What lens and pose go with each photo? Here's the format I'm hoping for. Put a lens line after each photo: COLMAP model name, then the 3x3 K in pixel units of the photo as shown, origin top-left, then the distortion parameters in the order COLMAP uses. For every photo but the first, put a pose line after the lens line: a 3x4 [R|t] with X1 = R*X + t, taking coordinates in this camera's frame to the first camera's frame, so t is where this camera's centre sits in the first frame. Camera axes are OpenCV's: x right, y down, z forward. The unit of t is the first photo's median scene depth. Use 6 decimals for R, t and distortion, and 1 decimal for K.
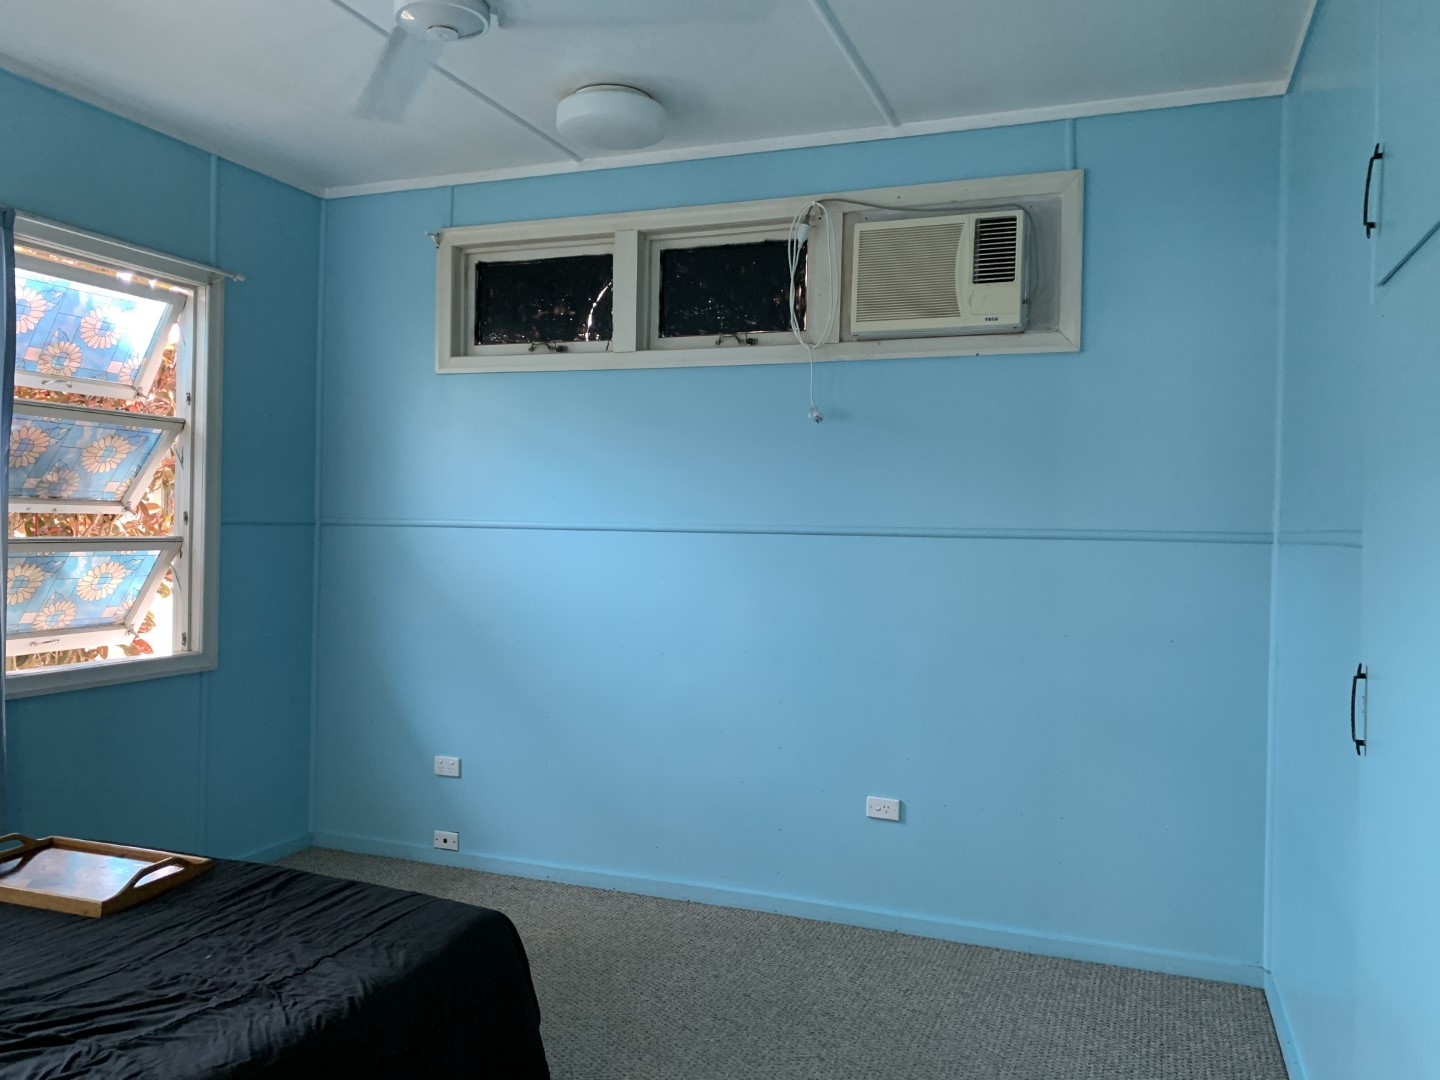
lens RADIAL K [[1107.8, 0, 729.6], [0, 1107.8, 532.6], [0, 0, 1]] dist [0.017295, -0.008207]
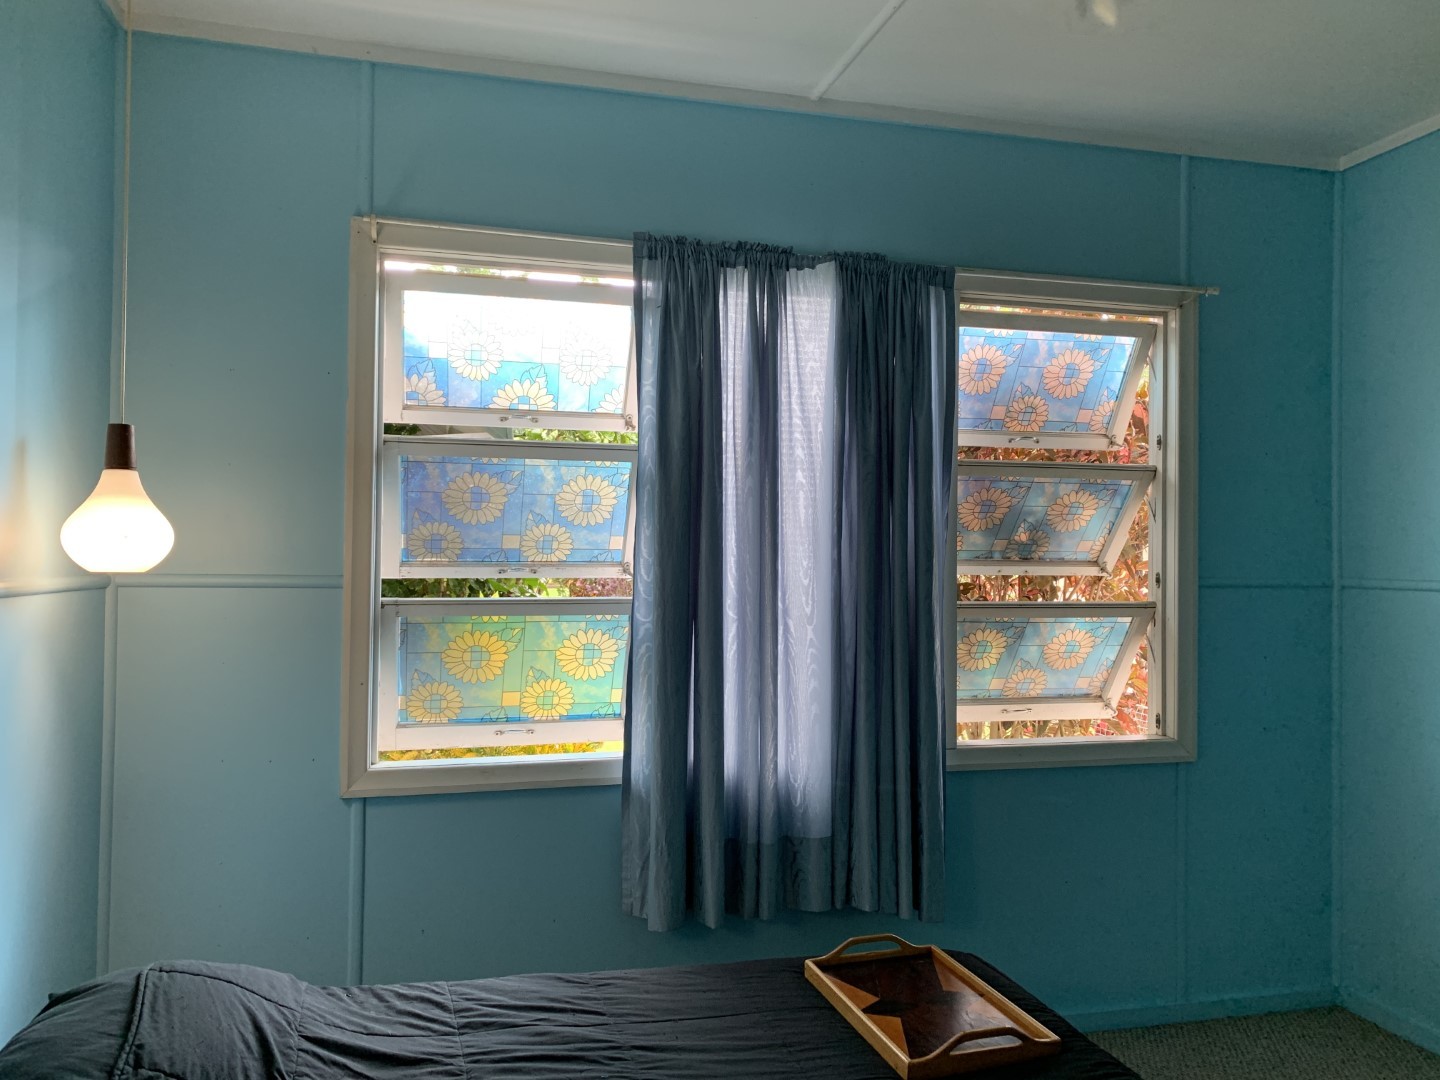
lens RADIAL K [[1107.8, 0, 729.6], [0, 1107.8, 532.6], [0, 0, 1]] dist [0.017295, -0.008207]
pose [[0.576394, -0.030068, -0.816619, 0.024530], [-0.003383, 0.999226, -0.039179, -0.015270], [0.817165, 0.025345, 0.575846, 0.230575]]
